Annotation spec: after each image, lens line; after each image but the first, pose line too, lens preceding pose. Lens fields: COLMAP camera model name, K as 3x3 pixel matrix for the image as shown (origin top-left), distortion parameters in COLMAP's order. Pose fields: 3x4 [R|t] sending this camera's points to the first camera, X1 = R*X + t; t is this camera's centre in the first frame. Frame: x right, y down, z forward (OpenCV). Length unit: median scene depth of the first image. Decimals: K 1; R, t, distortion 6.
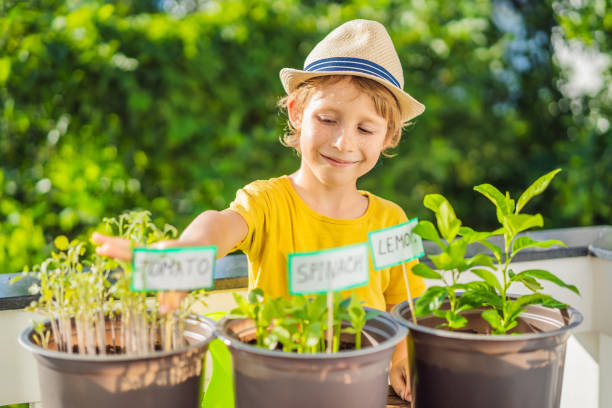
lens RADIAL K [[924.5, 0, 306.0], [0, 924.5, 204.0], [0, 0, 1]] dist [0.018390, -0.099632]
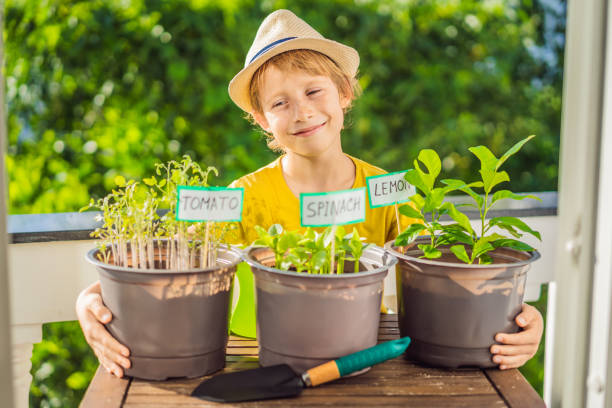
lens RADIAL K [[924.5, 0, 306.0], [0, 924.5, 204.0], [0, 0, 1]] dist [0.018390, -0.099632]
pose [[0.998851, 0.029476, -0.037786, 0.032062], [-0.028299, 0.999109, 0.031321, 0.025453], [0.038676, -0.030215, 0.998795, -0.230207]]
